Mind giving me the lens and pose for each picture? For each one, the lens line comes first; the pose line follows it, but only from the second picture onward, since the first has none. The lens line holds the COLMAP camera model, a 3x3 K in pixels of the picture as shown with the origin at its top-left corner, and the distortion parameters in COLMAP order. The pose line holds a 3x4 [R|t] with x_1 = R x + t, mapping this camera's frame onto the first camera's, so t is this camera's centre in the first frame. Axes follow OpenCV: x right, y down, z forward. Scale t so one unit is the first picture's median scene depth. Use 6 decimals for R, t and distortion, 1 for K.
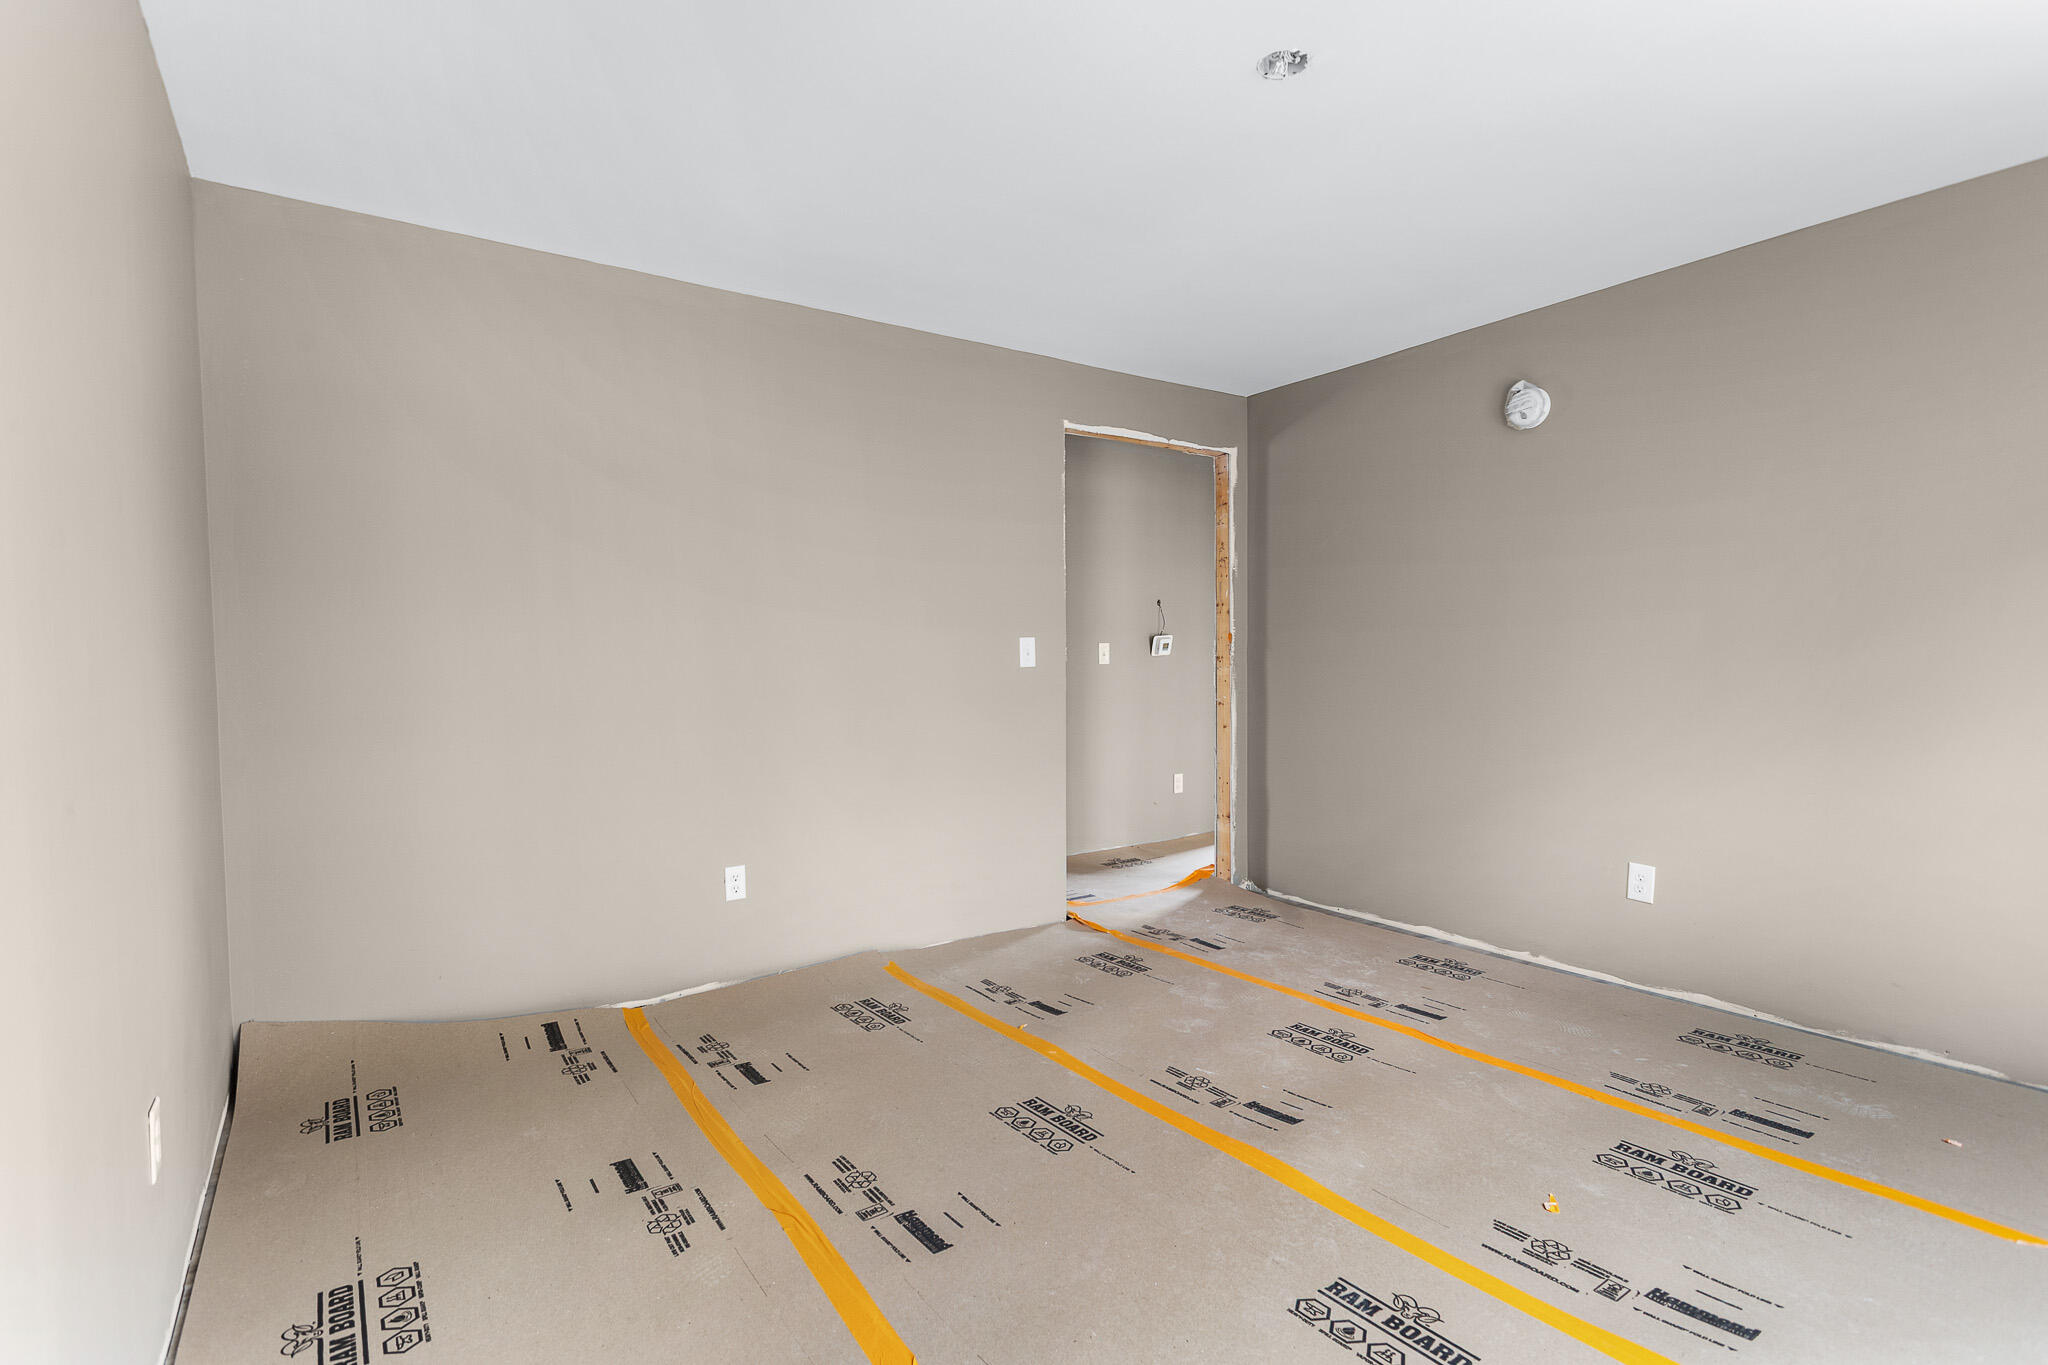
lens RADIAL K [[1003.7, 0, 1028.2], [0, 1003.7, 641.8], [0, 0, 1]] dist [-0.000400, -0.000197]
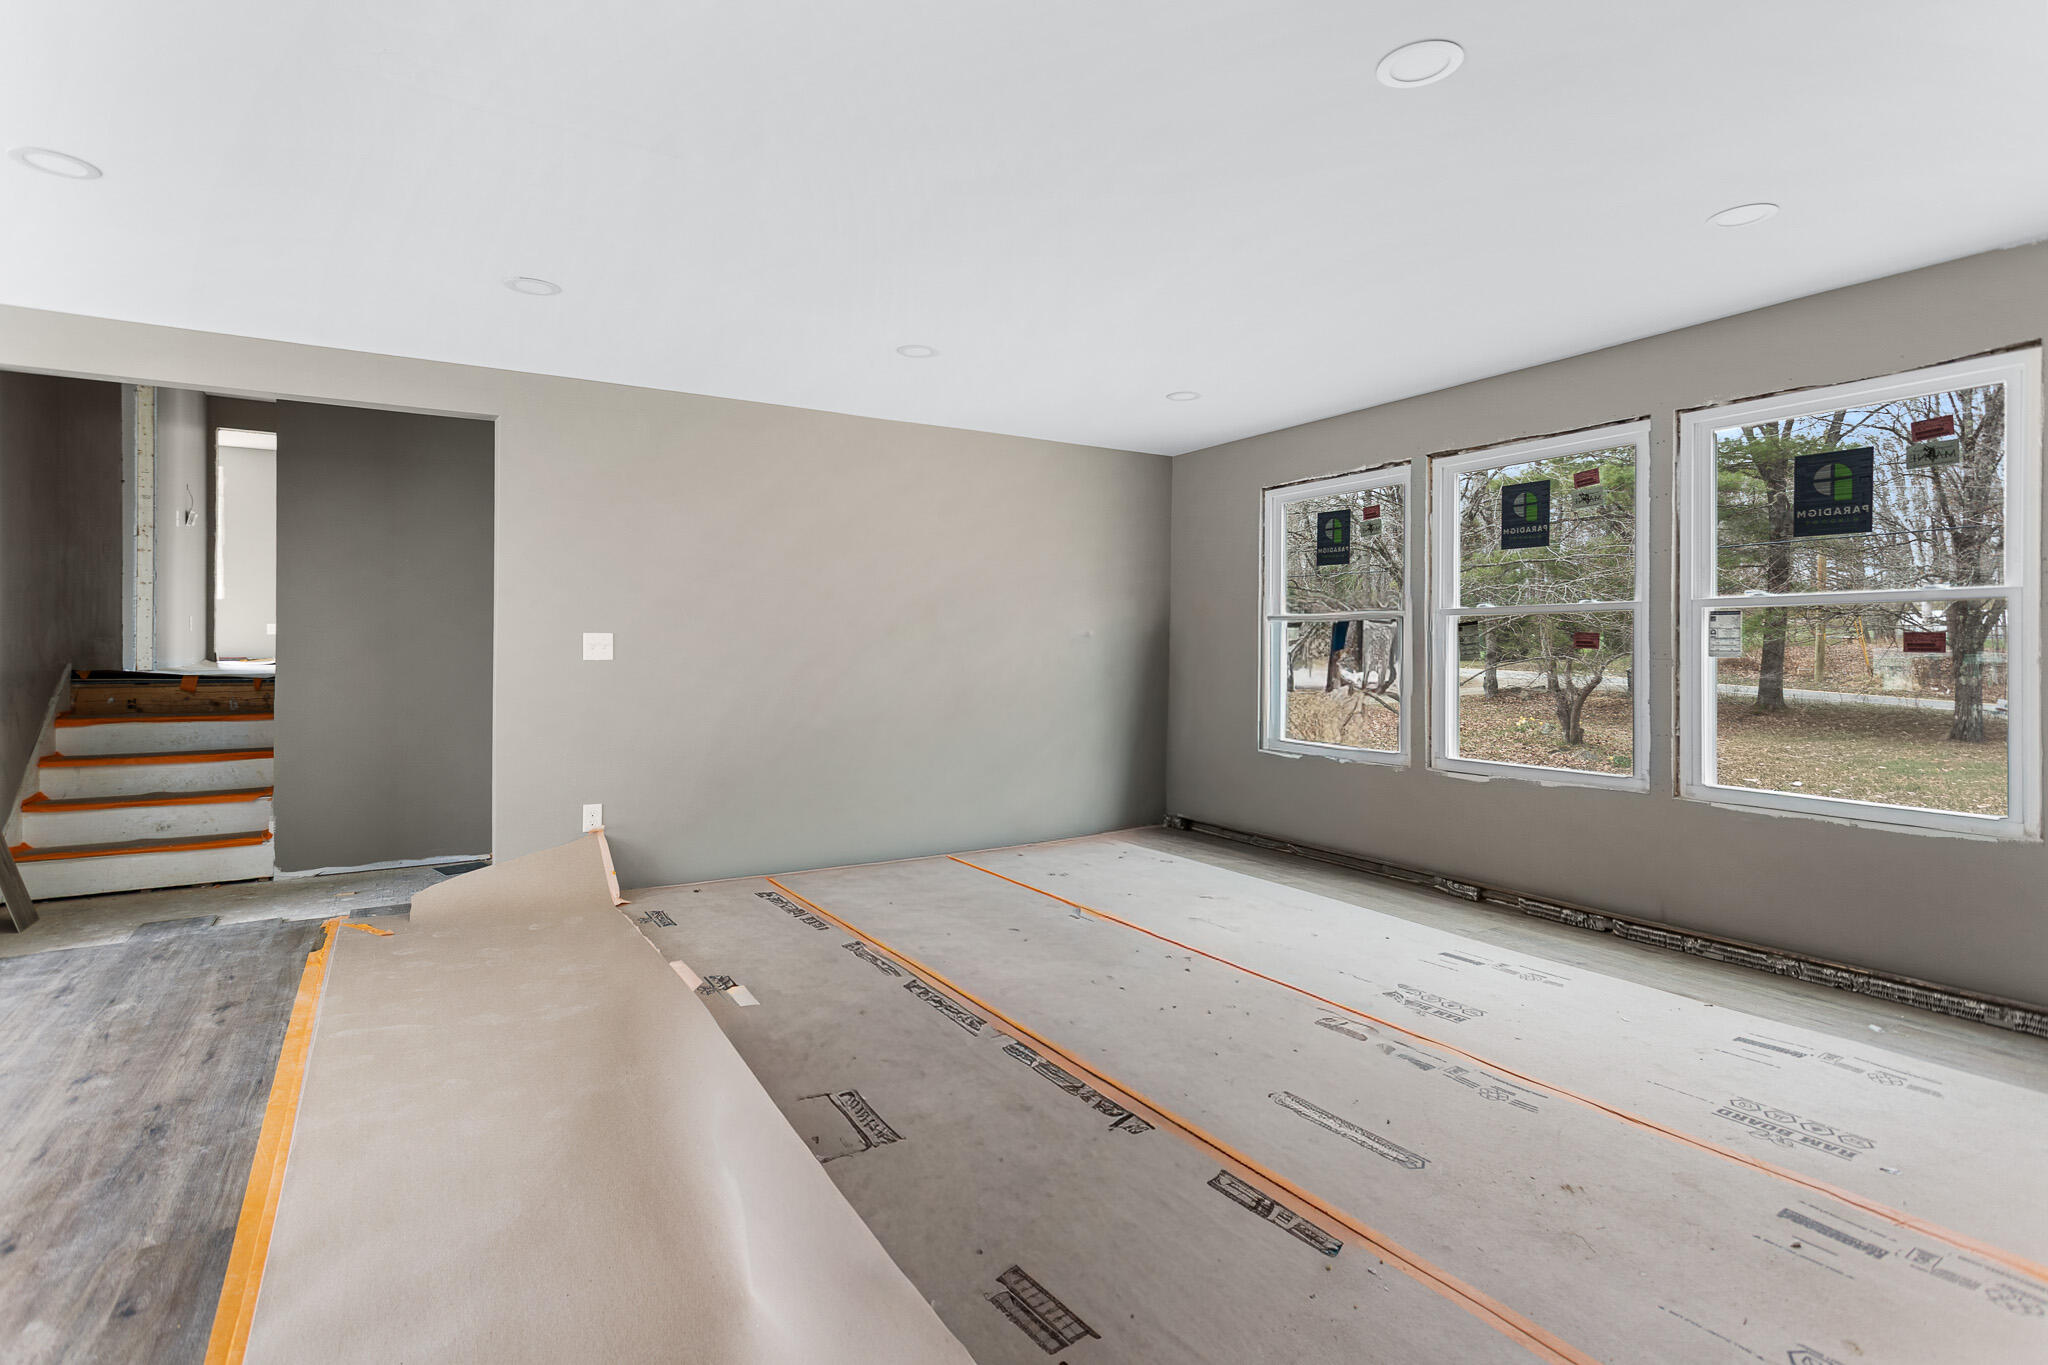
lens RADIAL K [[1003.7, 0, 1028.2], [0, 1003.7, 641.8], [0, 0, 1]] dist [-0.000400, -0.000197]
pose [[-0.998301, -0.006683, 0.057882, 1.435244], [-0.006373, 0.999964, 0.005534, 0.021183], [-0.057916, 0.005156, -0.998308, 2.065776]]
